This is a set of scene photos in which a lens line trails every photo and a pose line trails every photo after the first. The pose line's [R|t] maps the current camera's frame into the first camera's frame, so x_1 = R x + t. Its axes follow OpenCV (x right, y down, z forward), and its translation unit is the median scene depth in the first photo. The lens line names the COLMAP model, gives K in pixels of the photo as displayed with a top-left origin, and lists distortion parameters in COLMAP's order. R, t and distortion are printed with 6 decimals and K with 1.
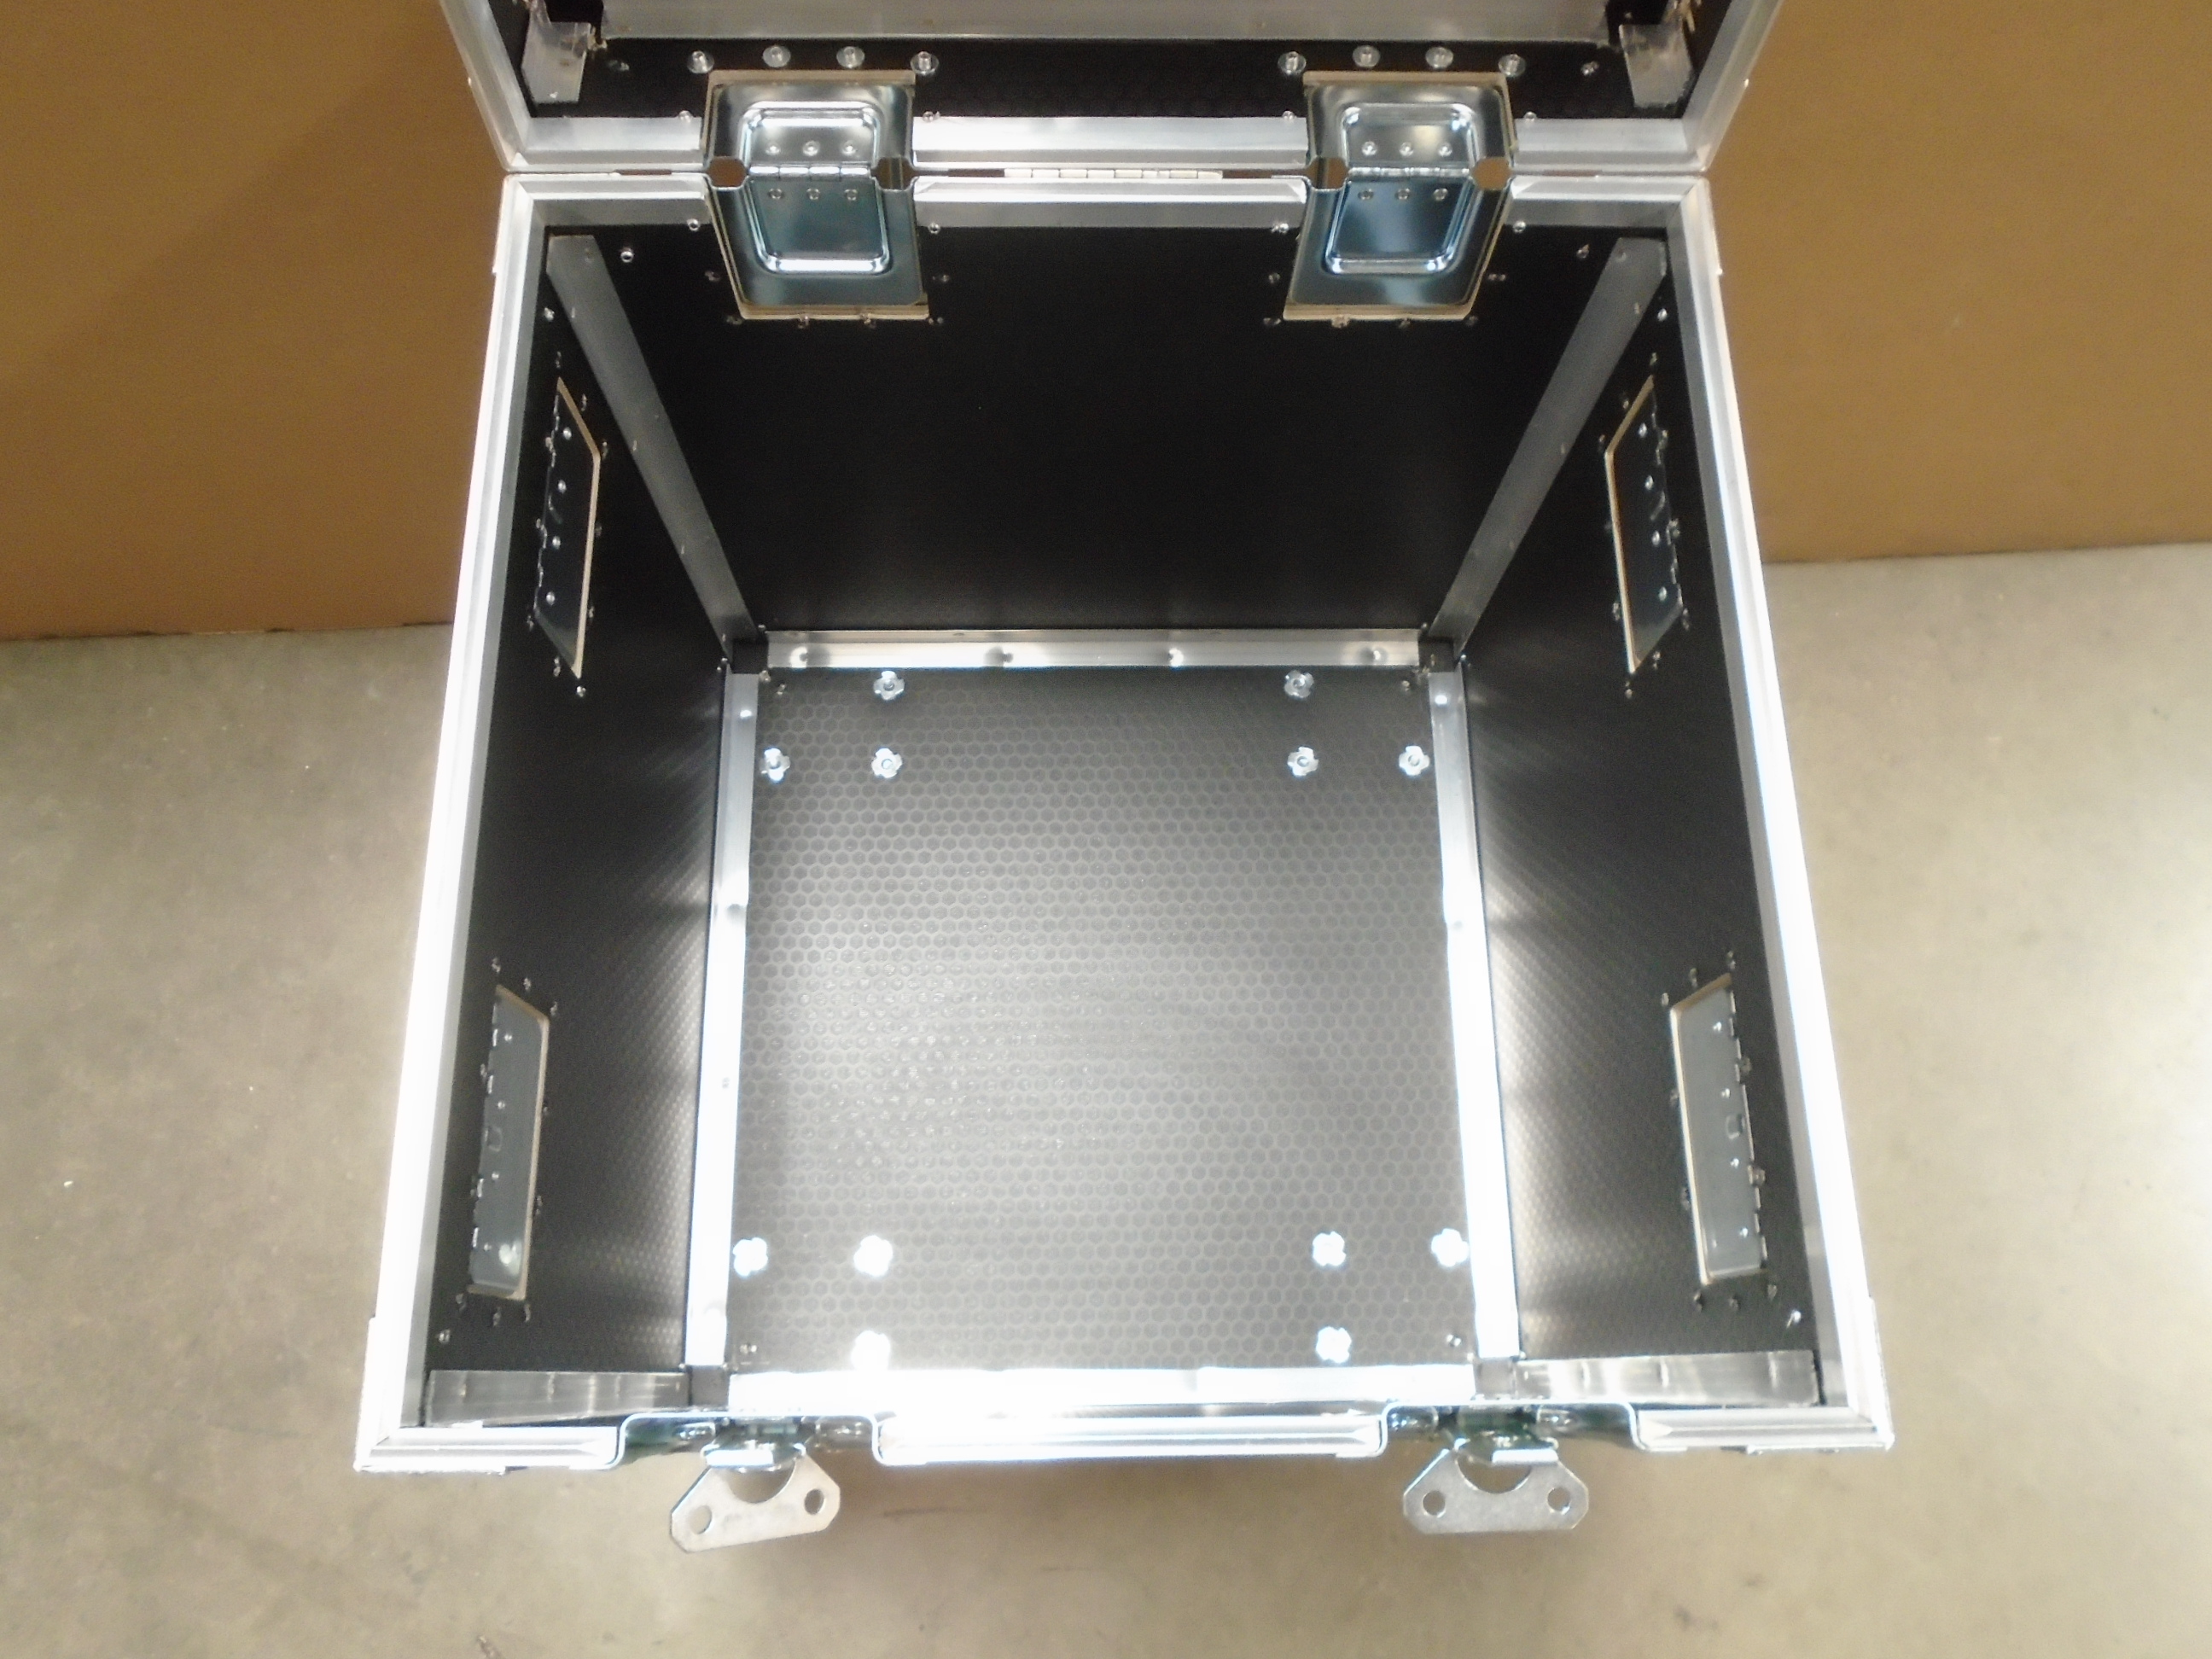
lens RADIAL K [[1710.3, 0, 1097.9], [0, 1710.3, 810.3], [0, 0, 1]] dist [-0.011529, 0.010796]
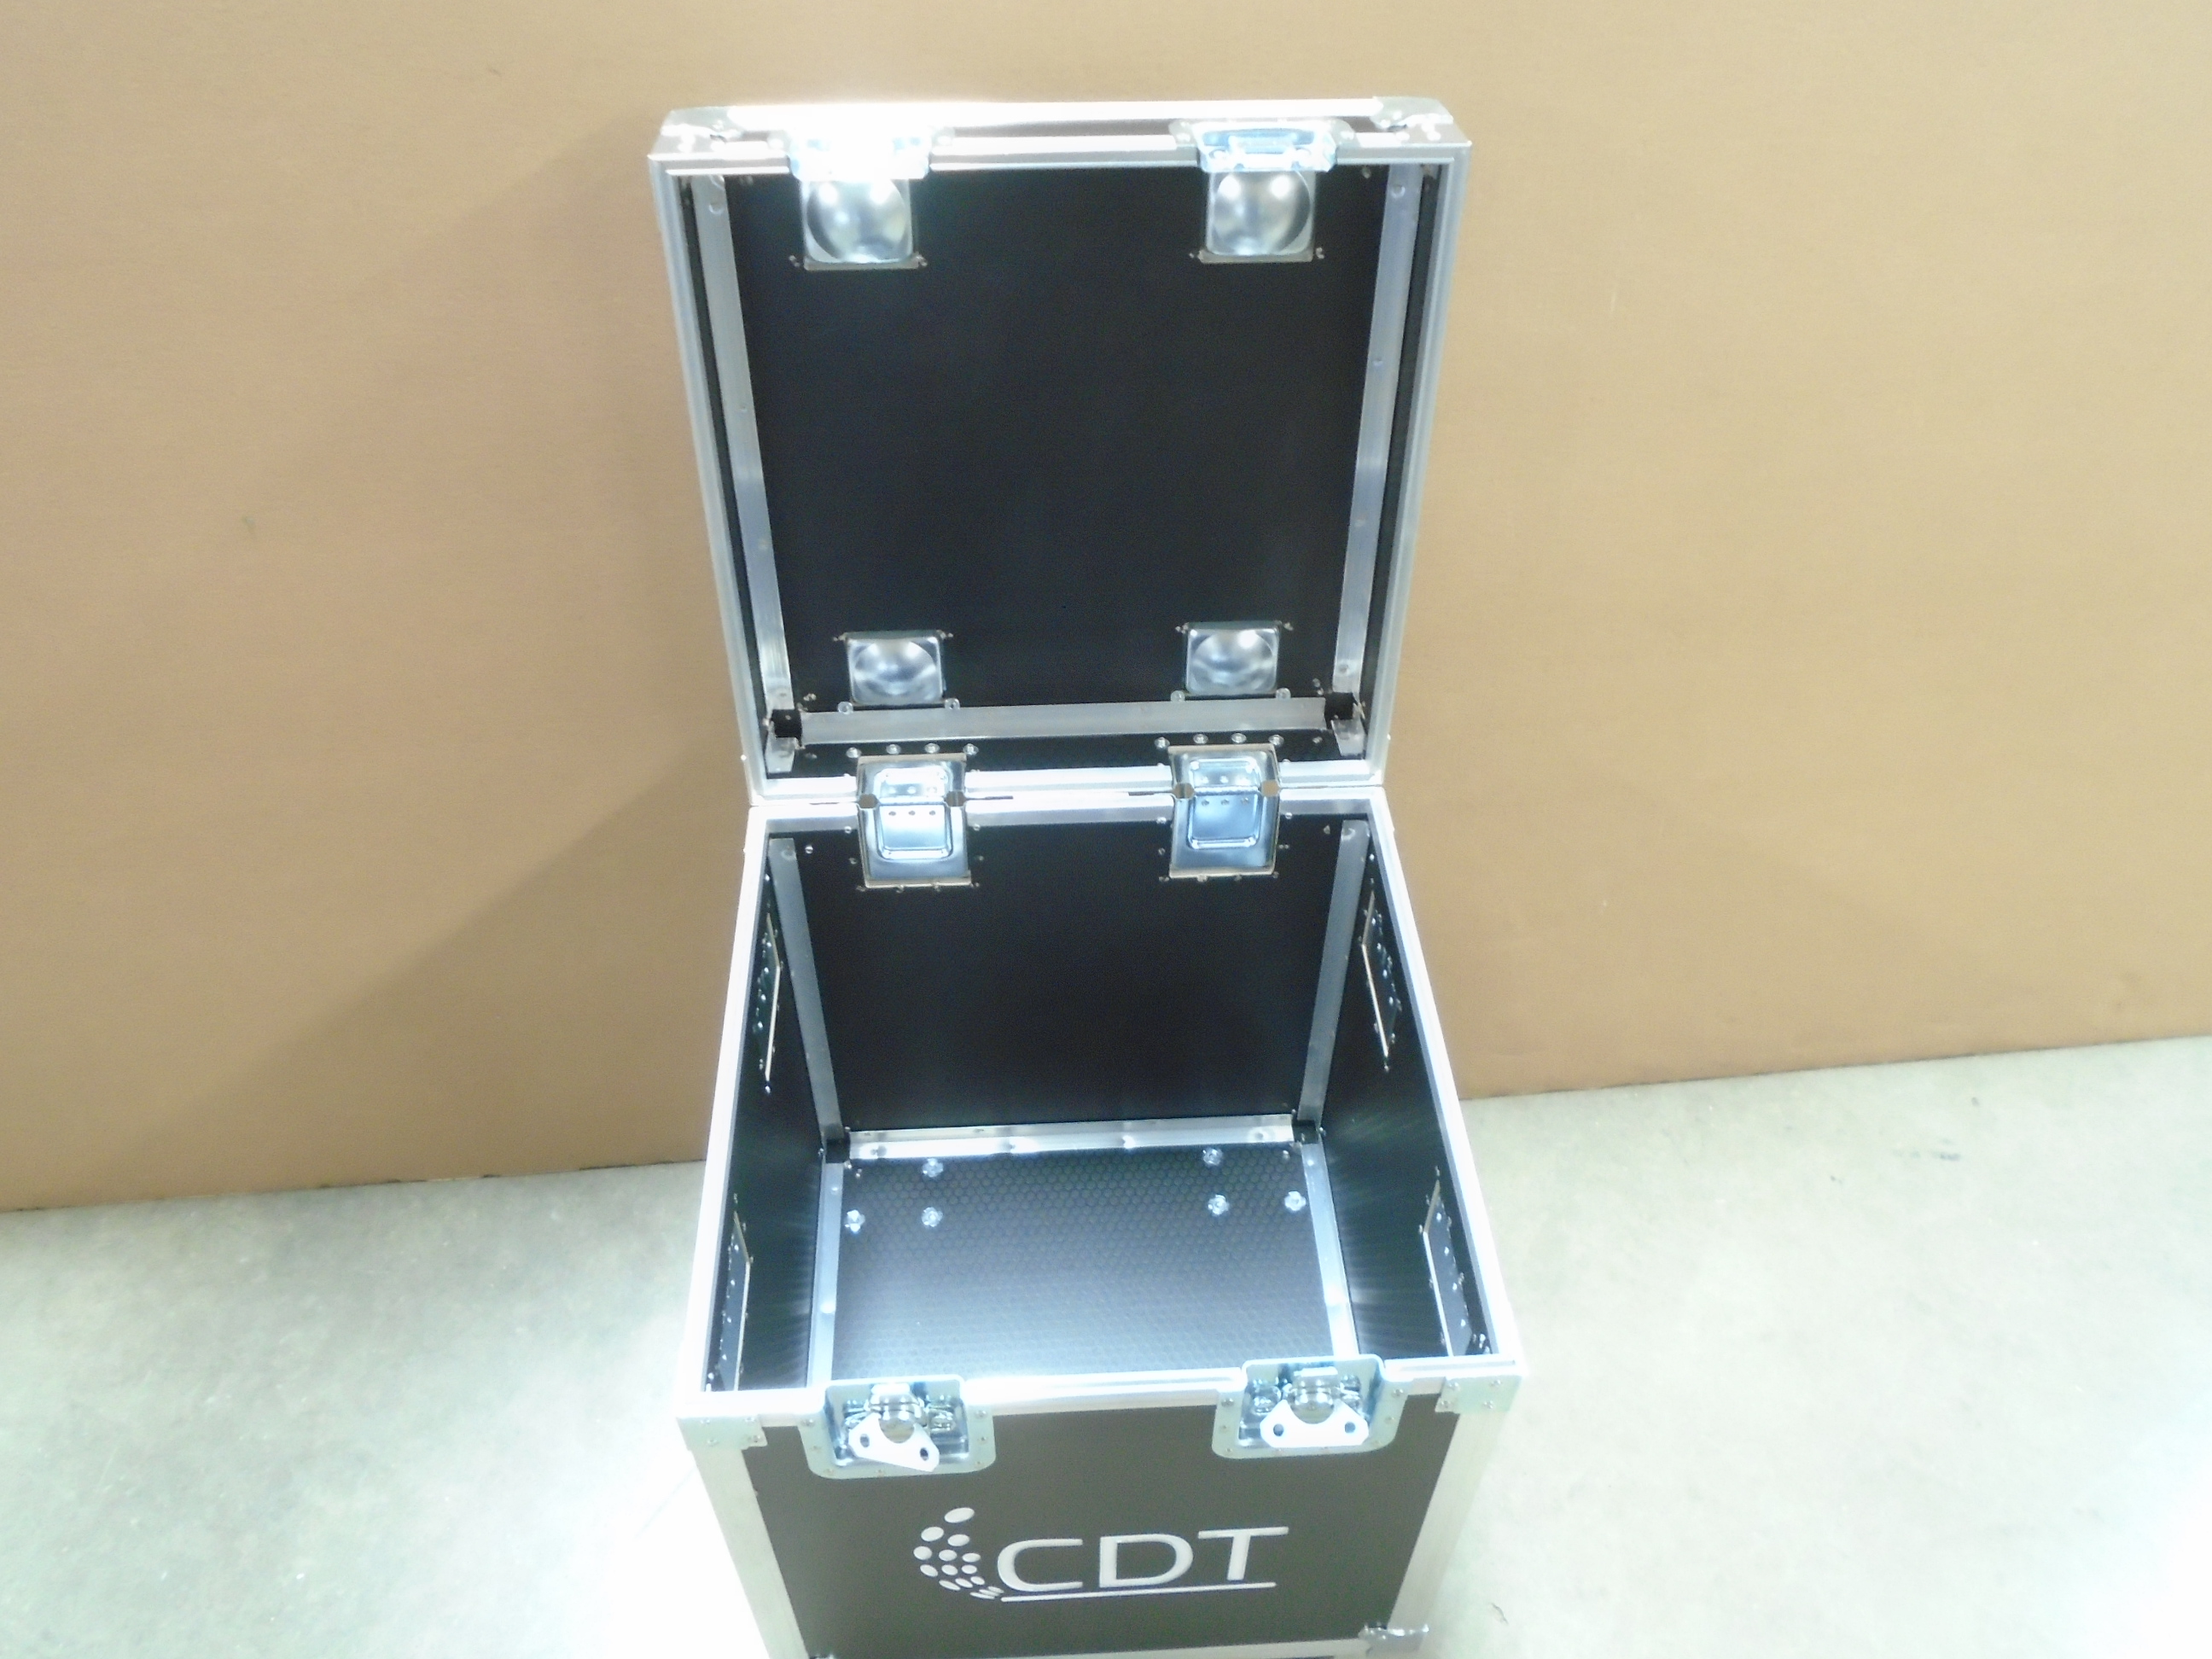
lens RADIAL K [[1705.9, 0, 1092.7], [0, 1705.9, 812.3], [0, 0, 1]] dist [-0.013609, 0.009872]
pose [[0.999189, -0.036015, 0.018025, -0.000935], [0.040274, 0.892383, -0.449478, 0.322765], [0.000102, 0.449839, 0.893110, -0.446227]]
